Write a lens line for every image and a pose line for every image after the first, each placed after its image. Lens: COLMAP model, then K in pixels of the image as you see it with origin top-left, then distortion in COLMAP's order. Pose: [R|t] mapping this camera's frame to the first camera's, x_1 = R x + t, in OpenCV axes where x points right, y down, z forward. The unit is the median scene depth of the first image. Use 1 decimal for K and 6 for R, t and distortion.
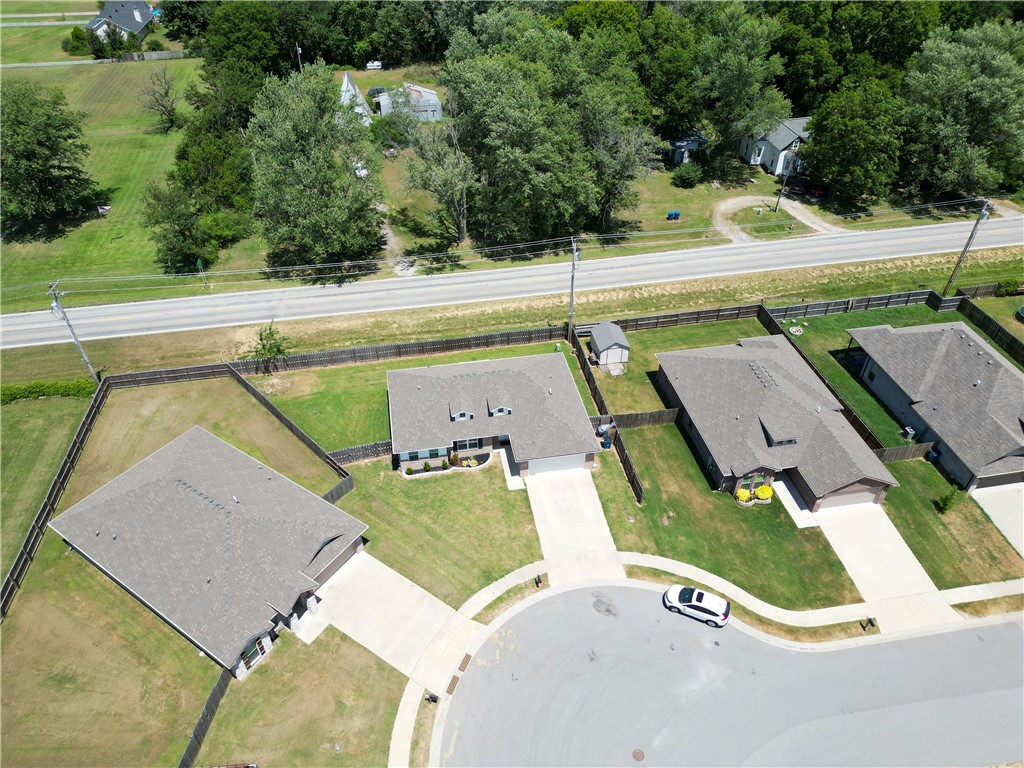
lens RADIAL K [[715.6, 0, 508.3], [0, 715.6, 381.2], [0, 0, 1]] dist [0.082293, -0.090356]
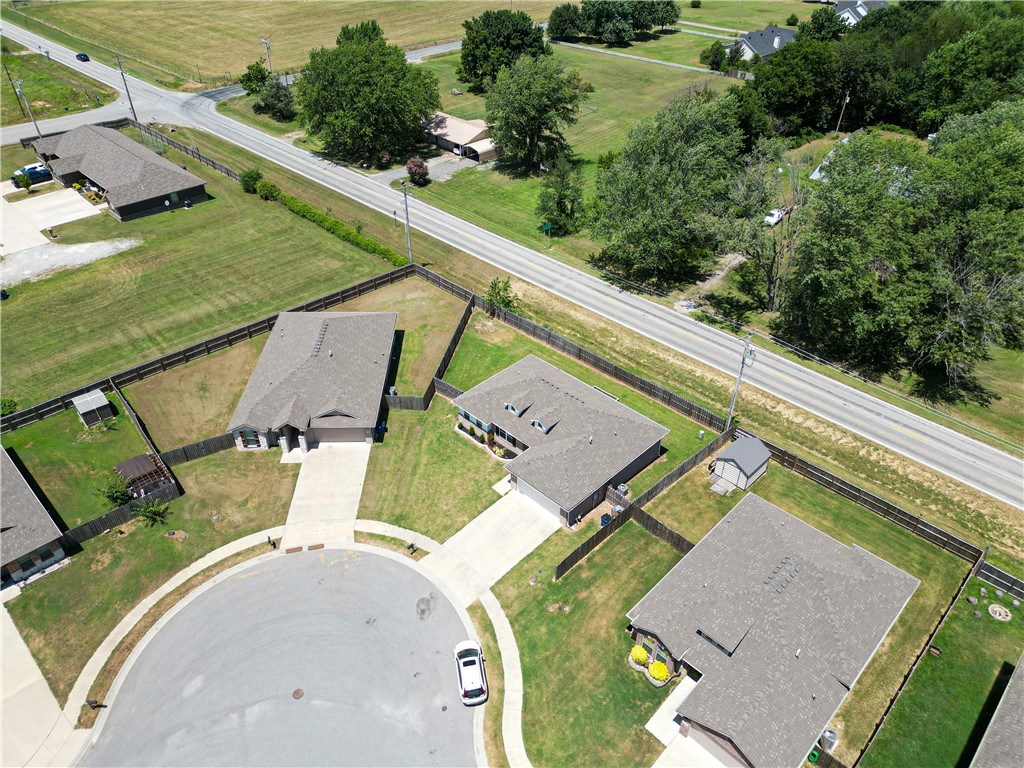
lens RADIAL K [[715.6, 0, 508.3], [0, 715.6, 381.2], [0, 0, 1]] dist [0.082293, -0.090356]
pose [[0.576203, 0.491825, -0.652762, 0.611113], [-0.519944, 0.836801, 0.171527, -0.166321], [0.630594, 0.240566, 0.737889, 0.205344]]
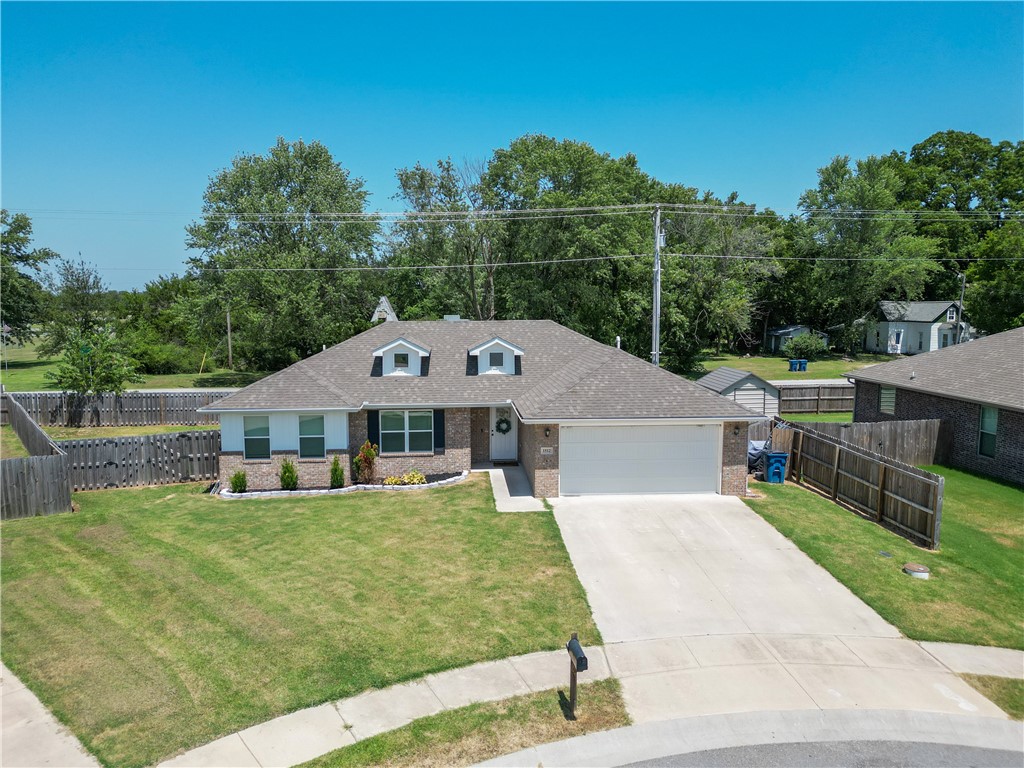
lens RADIAL K [[715.6, 0, 508.3], [0, 715.6, 381.2], [0, 0, 1]] dist [0.082293, -0.090356]
pose [[0.995270, 0.010987, -0.096525, 0.036756], [-0.061683, 0.839082, -0.540497, 0.277383], [0.075054, 0.543894, 0.835791, 0.677068]]
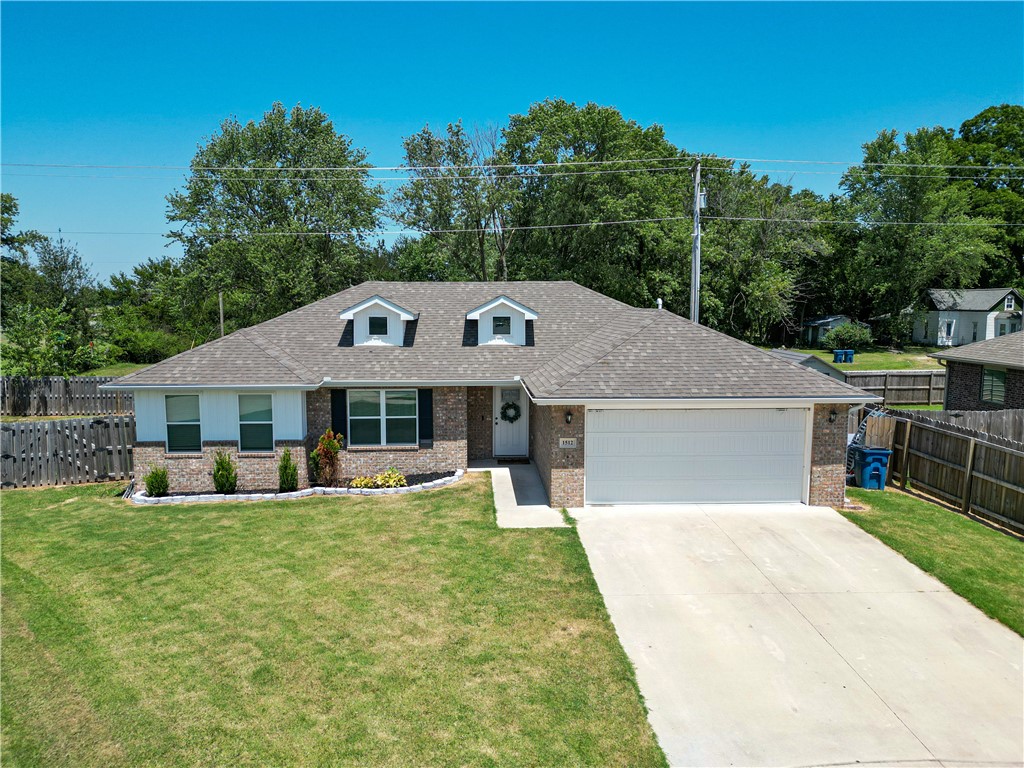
lens RADIAL K [[715.6, 0, 508.3], [0, 715.6, 381.2], [0, 0, 1]] dist [0.082293, -0.090356]
pose [[0.992694, 0.015548, -0.119652, 0.031184], [-0.078078, 0.838823, -0.538777, 0.235626], [0.091990, 0.544183, 0.833908, 0.764175]]
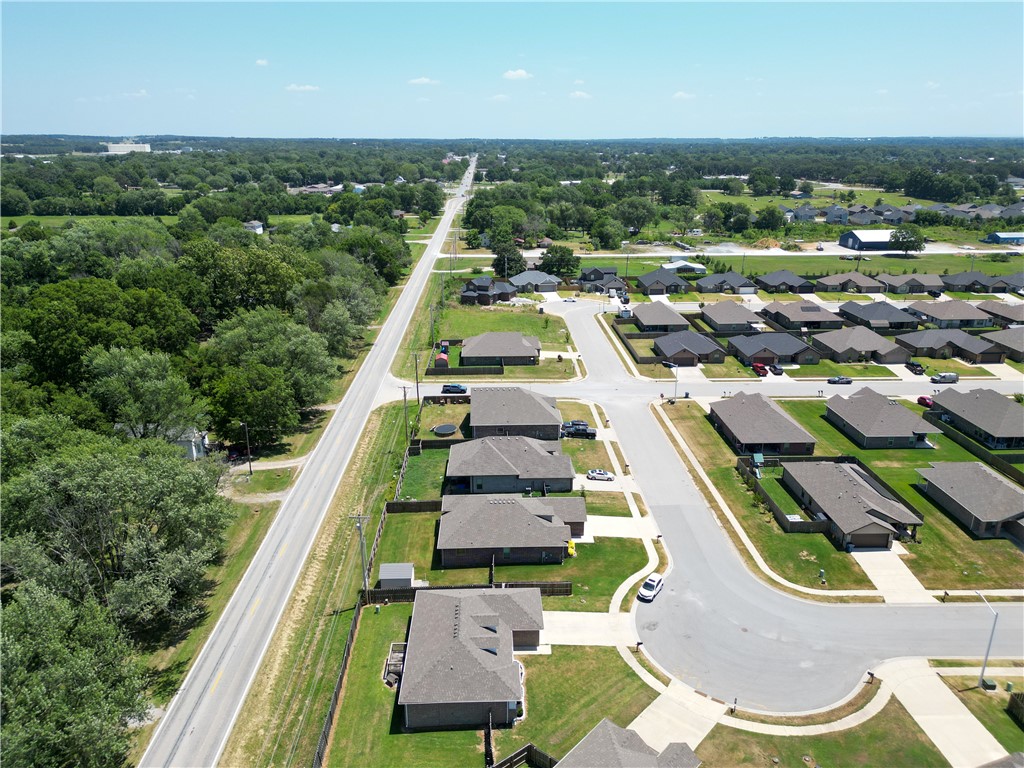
lens RADIAL K [[715.6, 0, 508.3], [0, 715.6, 381.2], [0, 0, 1]] dist [0.082293, -0.090356]
pose [[0.149624, -0.313914, 0.937588, -1.033112], [0.628511, 0.762221, 0.154899, -0.448887], [-0.763274, 0.566107, 0.311345, 0.387102]]
